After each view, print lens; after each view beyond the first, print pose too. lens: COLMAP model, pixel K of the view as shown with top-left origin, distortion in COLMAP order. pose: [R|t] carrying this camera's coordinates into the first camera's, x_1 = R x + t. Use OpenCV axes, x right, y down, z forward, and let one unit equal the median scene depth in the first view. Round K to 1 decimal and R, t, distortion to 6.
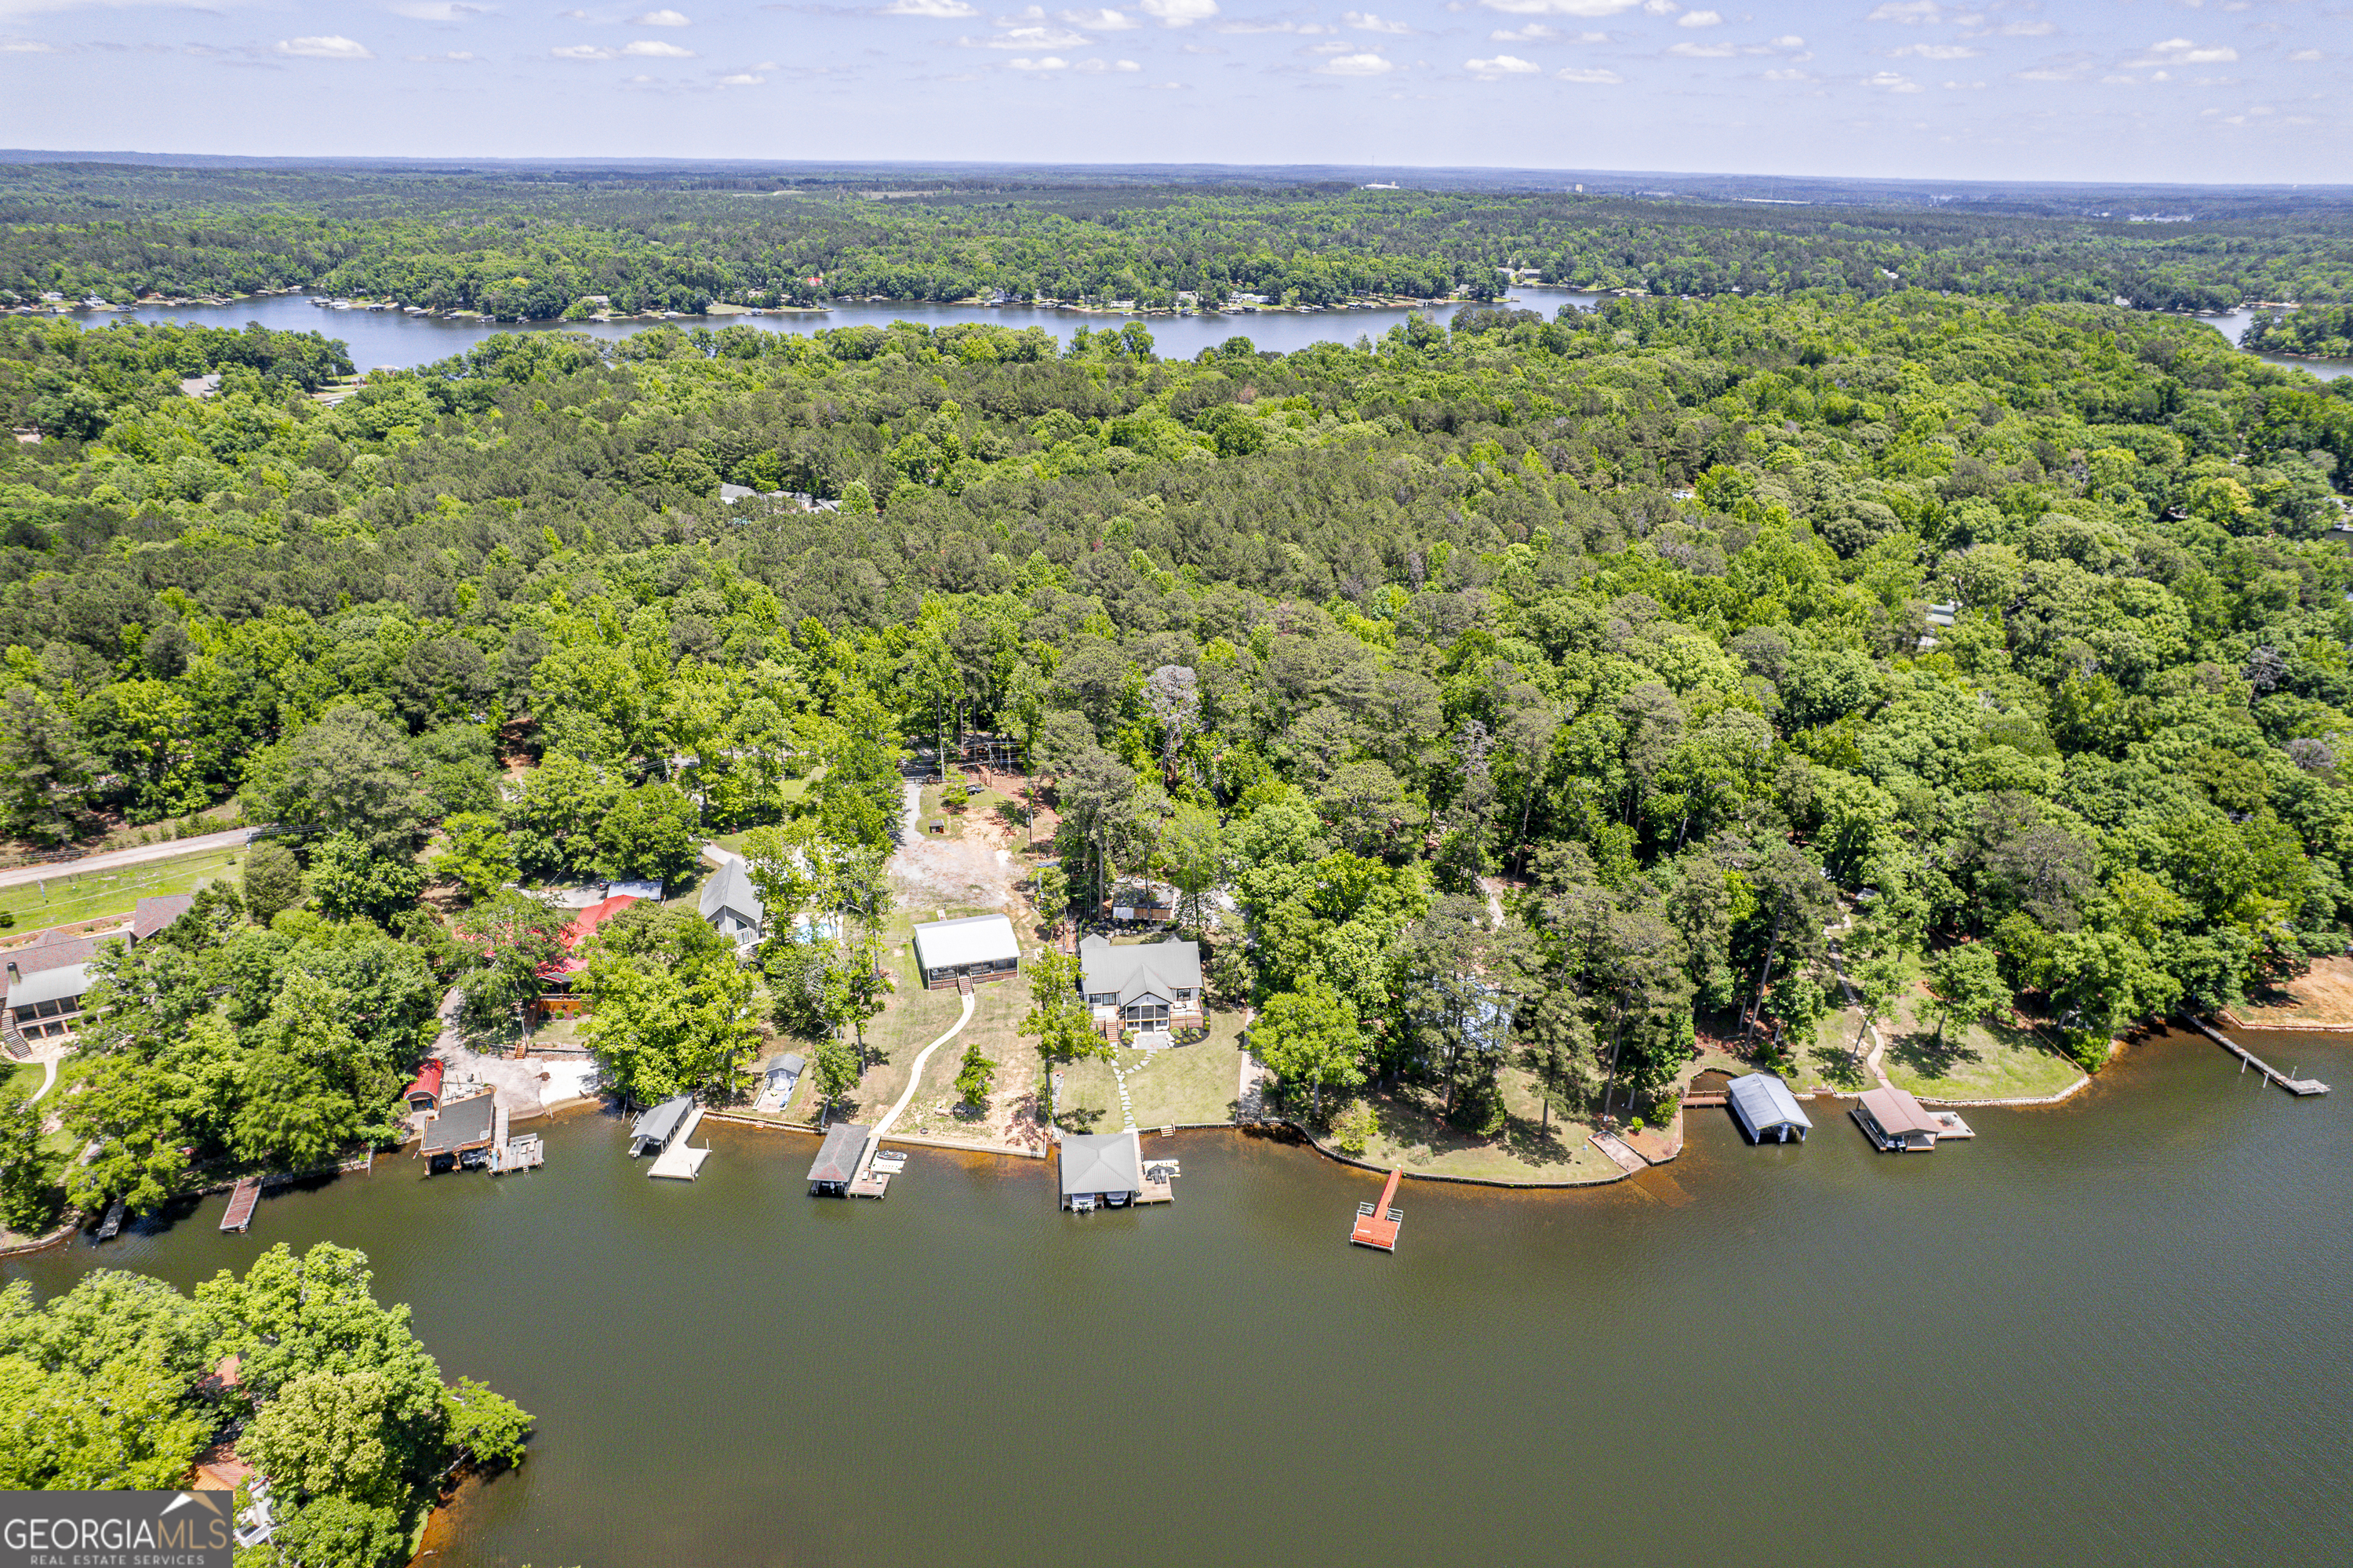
lens RADIAL K [[1508.4, 0, 1183.5], [0, 1508.4, 793.1], [0, 0, 1]] dist [-0.077770, 0.069597]
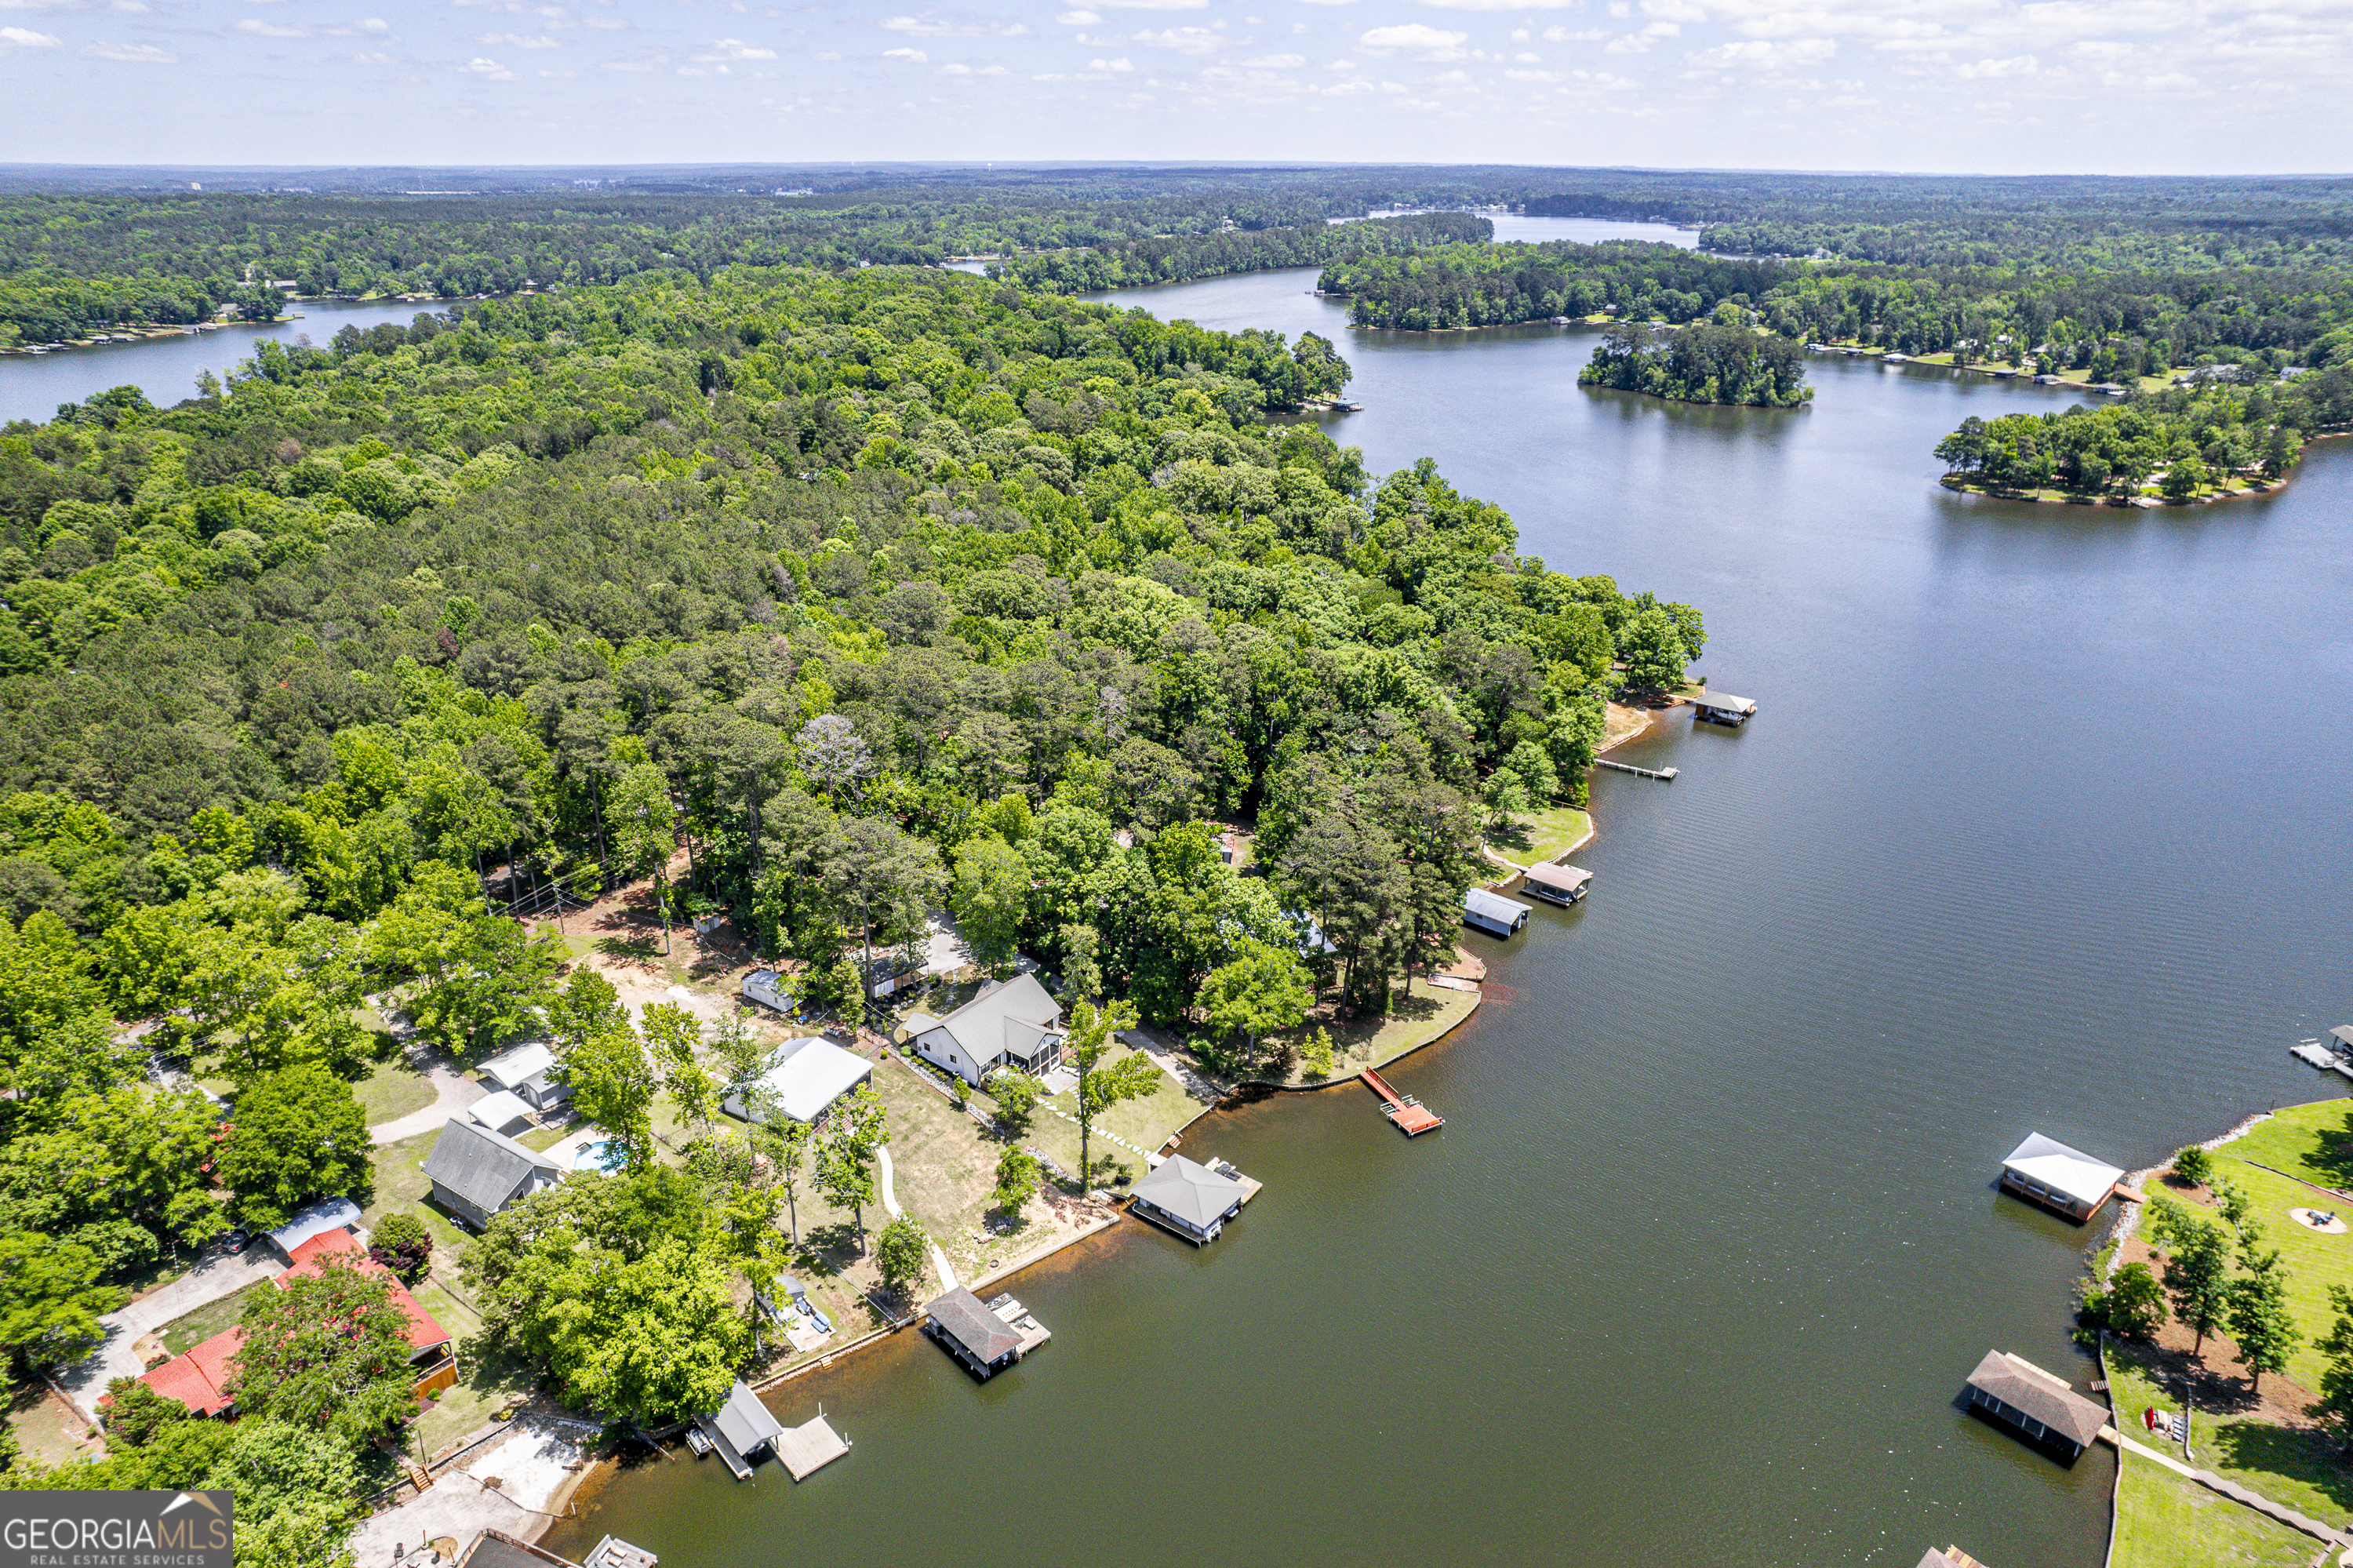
lens RADIAL K [[1508.4, 0, 1184.5], [0, 1508.4, 789.9], [0, 0, 1]] dist [-0.077770, 0.069597]
pose [[0.683587, -0.294901, 0.667639, -0.097537], [0.291386, 0.948946, 0.120810, -0.018303], [-0.669181, 0.111956, 0.734617, 0.040123]]
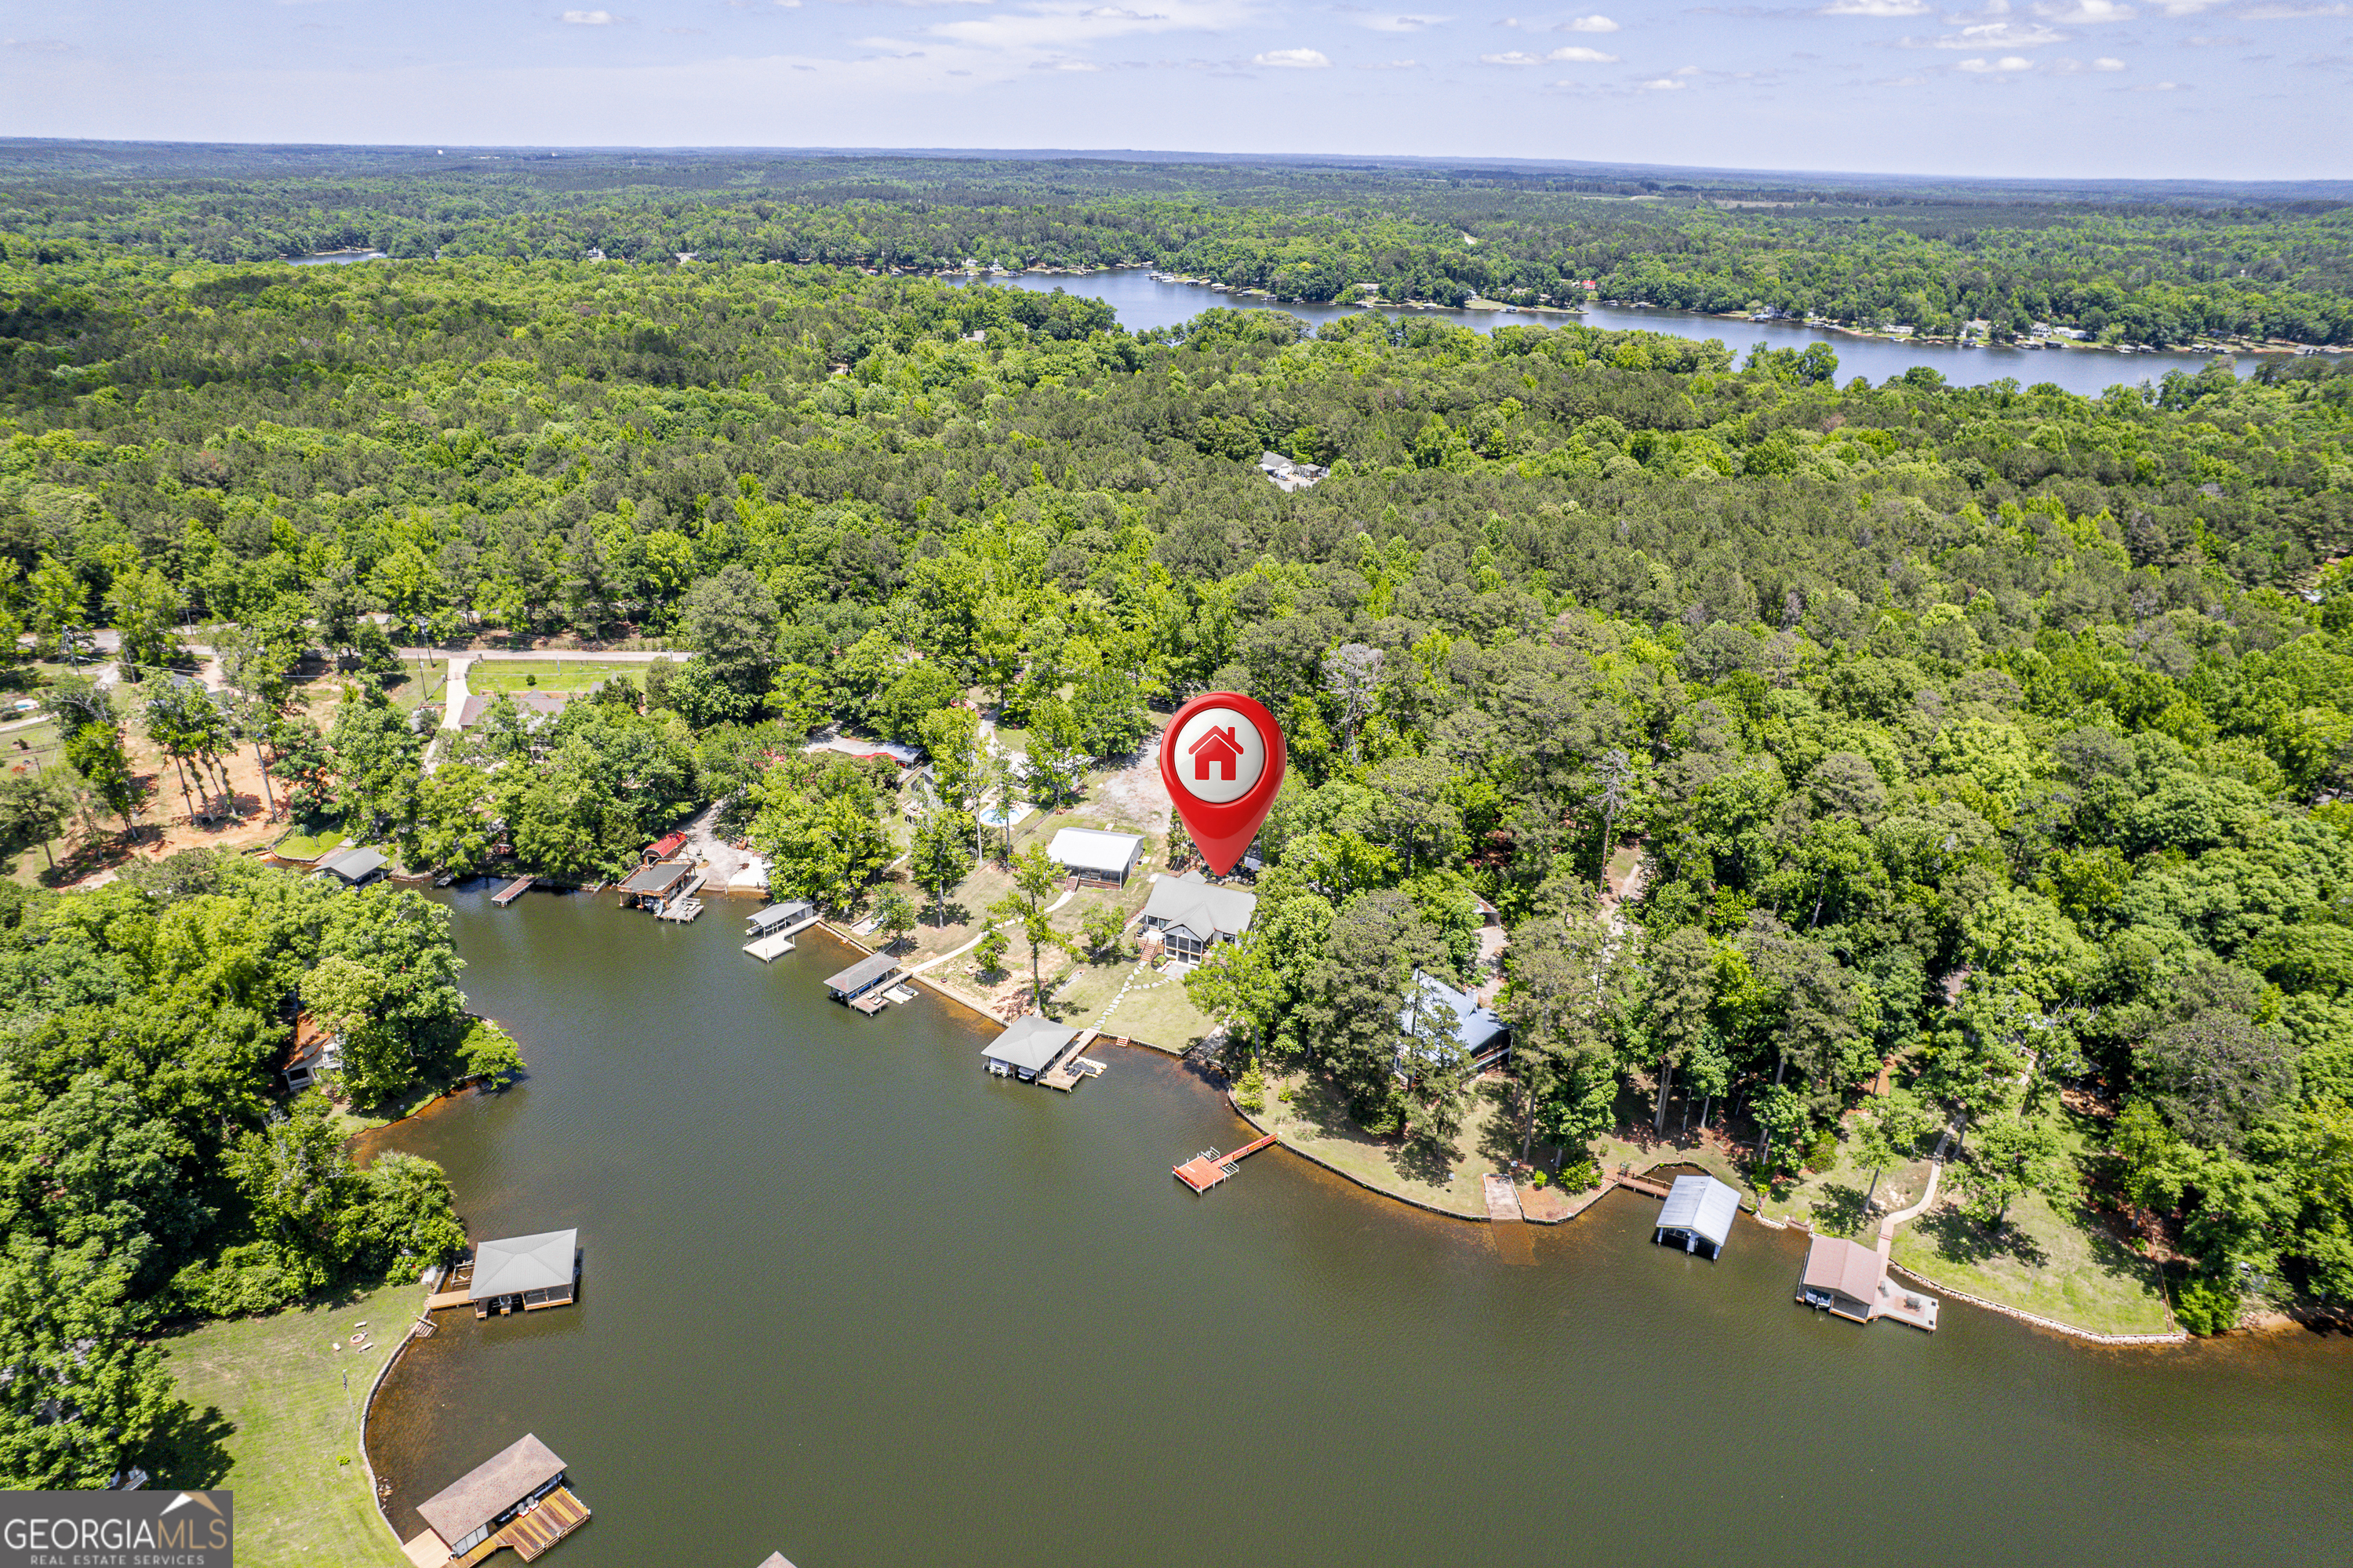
lens RADIAL K [[1508.4, 0, 1189.2], [0, 1508.4, 801.1], [0, 0, 1]] dist [-0.077770, 0.069597]
pose [[0.852003, 0.211637, -0.478853, 0.084436], [-0.210803, 0.975909, 0.056247, -0.002758], [0.479221, 0.053021, 0.876091, 0.009313]]
